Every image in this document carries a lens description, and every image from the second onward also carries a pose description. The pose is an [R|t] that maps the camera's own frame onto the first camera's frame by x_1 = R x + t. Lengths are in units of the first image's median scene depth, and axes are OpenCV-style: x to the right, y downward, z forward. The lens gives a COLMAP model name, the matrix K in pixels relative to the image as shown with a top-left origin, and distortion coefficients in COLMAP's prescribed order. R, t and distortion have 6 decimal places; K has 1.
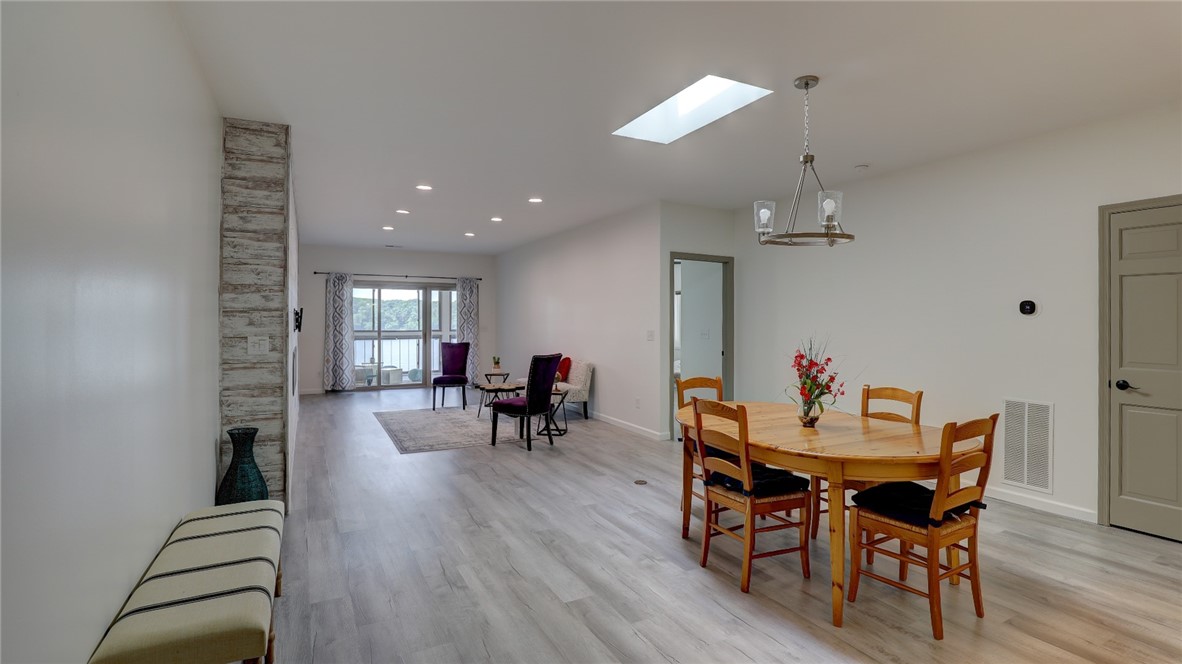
lens RADIAL K [[569.7, 0, 595.0], [0, 569.7, 323.0], [0, 0, 1]] dist [-0.001687, -0.000089]
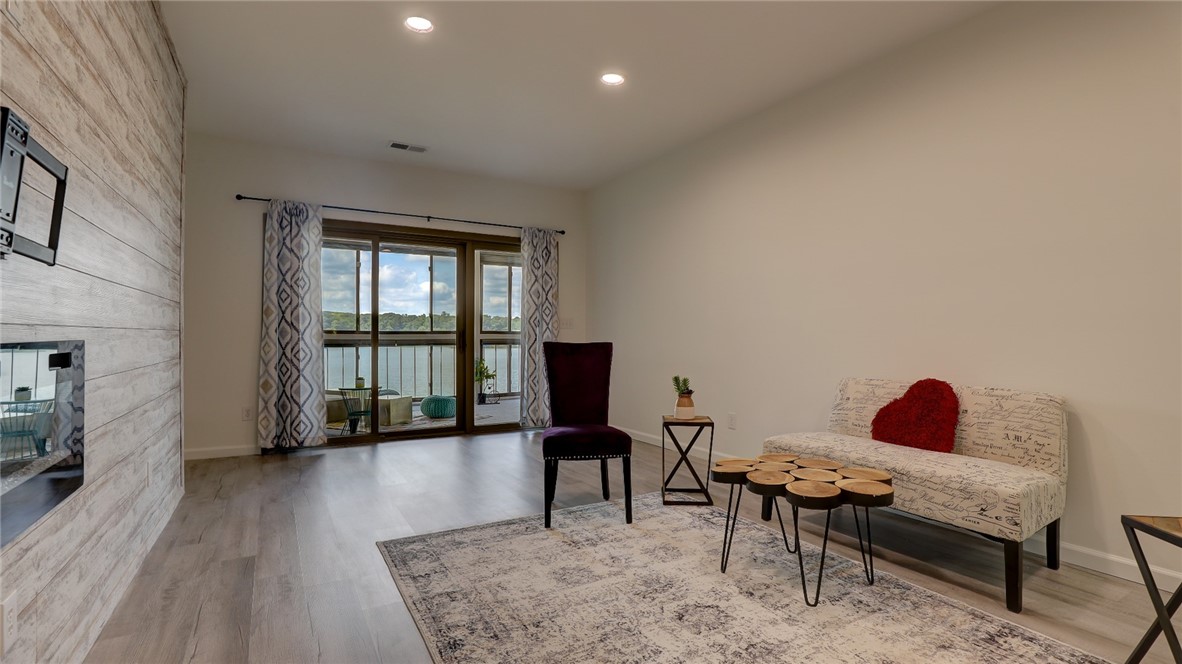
lens RADIAL K [[563.2, 0, 600.4], [0, 563.2, 335.9], [0, 0, 1]] dist [-0.011707, 0.000178]
pose [[0.998514, 0.000345, 0.054489, -0.218639], [-0.000111, 0.999991, -0.004302, 0.027285], [-0.054490, 0.004290, 0.998505, 0.521299]]
